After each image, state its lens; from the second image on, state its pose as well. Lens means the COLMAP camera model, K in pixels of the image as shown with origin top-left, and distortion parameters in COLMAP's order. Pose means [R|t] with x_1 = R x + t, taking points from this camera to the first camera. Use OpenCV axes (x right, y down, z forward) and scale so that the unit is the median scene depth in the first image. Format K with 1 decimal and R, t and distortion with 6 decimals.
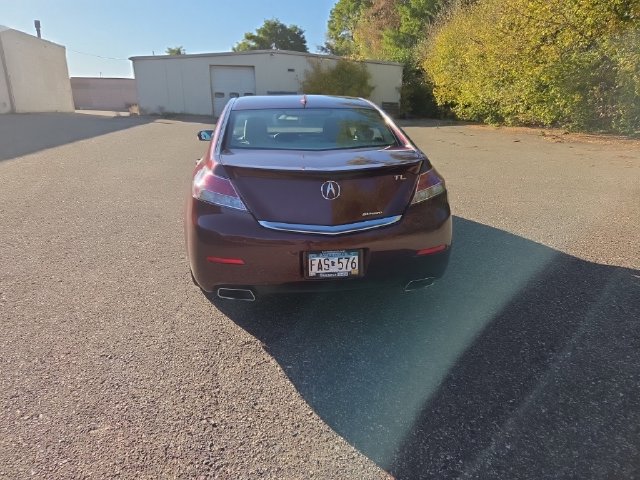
lens RADIAL K [[417.4, 0, 312.5], [0, 417.4, 243.8], [0, 0, 1]] dist [0.061742, -0.047177]
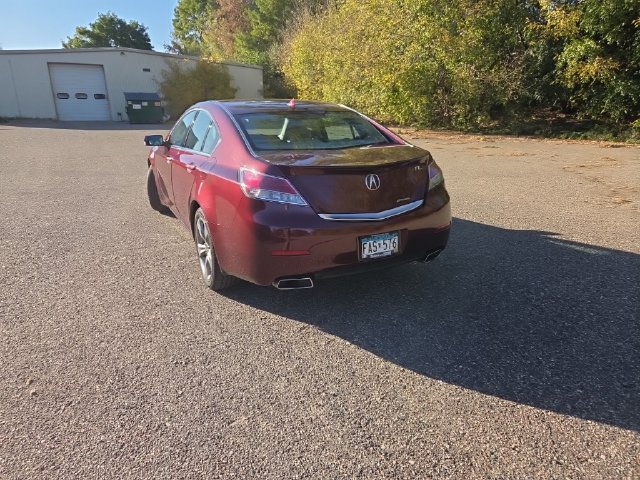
lens RADIAL K [[418.3, 0, 312.9], [0, 418.3, 238.9], [0, 0, 1]] dist [0.062792, -0.049192]
pose [[0.946382, -0.104632, 0.305635, -0.027947], [0.108993, 0.994039, 0.002812, 0.000392], [-0.304107, 0.030651, 0.952145, -0.002840]]
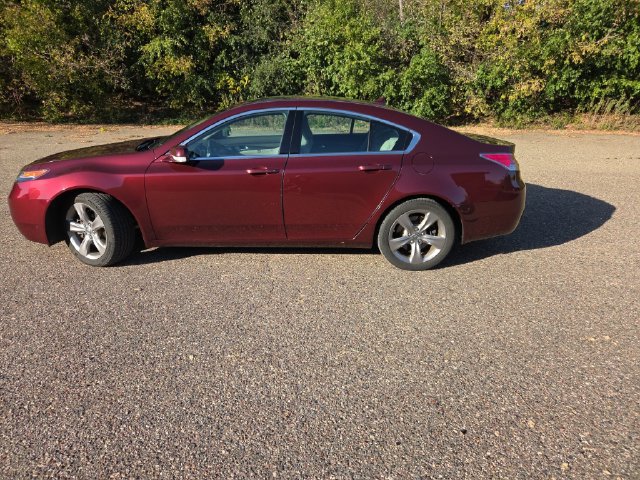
lens RADIAL K [[417.4, 0, 312.5], [0, 417.4, 243.8], [0, 0, 1]] dist [0.061742, -0.047177]
pose [[0.146315, -0.337410, 0.929917, -0.111490], [0.305347, 0.909536, 0.281971, -0.030980], [-0.940933, 0.242691, 0.236106, 0.082865]]
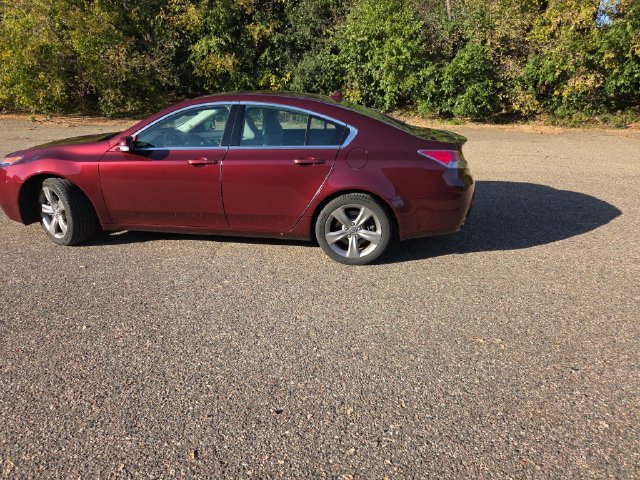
lens RADIAL K [[417.4, 0, 312.5], [0, 417.4, 243.8], [0, 0, 1]] dist [0.061742, -0.047177]
pose [[0.287196, -0.332757, 0.898216, -0.108556], [0.297129, 0.922413, 0.246716, -0.022466], [-0.910622, 0.196030, 0.363785, 0.058037]]
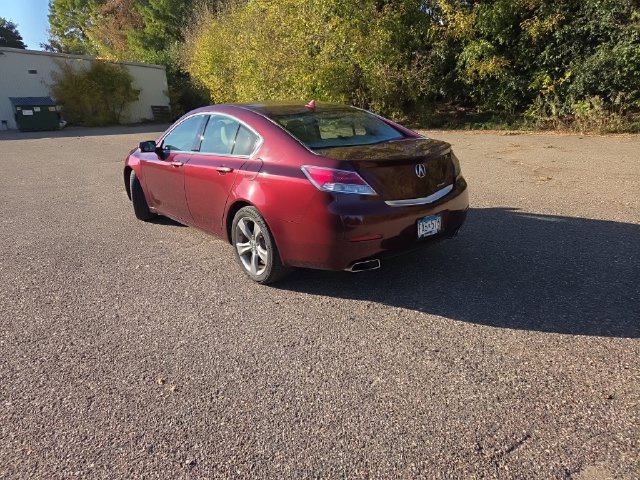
lens RADIAL K [[417.4, 0, 312.5], [0, 417.4, 243.8], [0, 0, 1]] dist [0.061742, -0.047177]
pose [[0.851382, -0.196251, 0.486450, -0.054420], [0.198893, 0.978902, 0.046821, -0.001836], [-0.485376, 0.056889, 0.872453, 0.000902]]
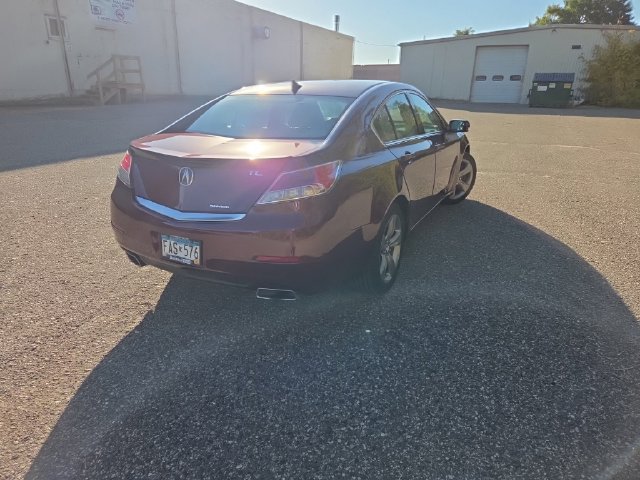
lens RADIAL K [[417.4, 0, 312.5], [0, 417.4, 243.8], [0, 0, 1]] dist [0.061742, -0.047177]
pose [[0.819044, 0.204481, -0.536054, 0.050486], [-0.186624, 0.978473, 0.088099, -0.006768], [0.542529, 0.027883, 0.839574, 0.018192]]
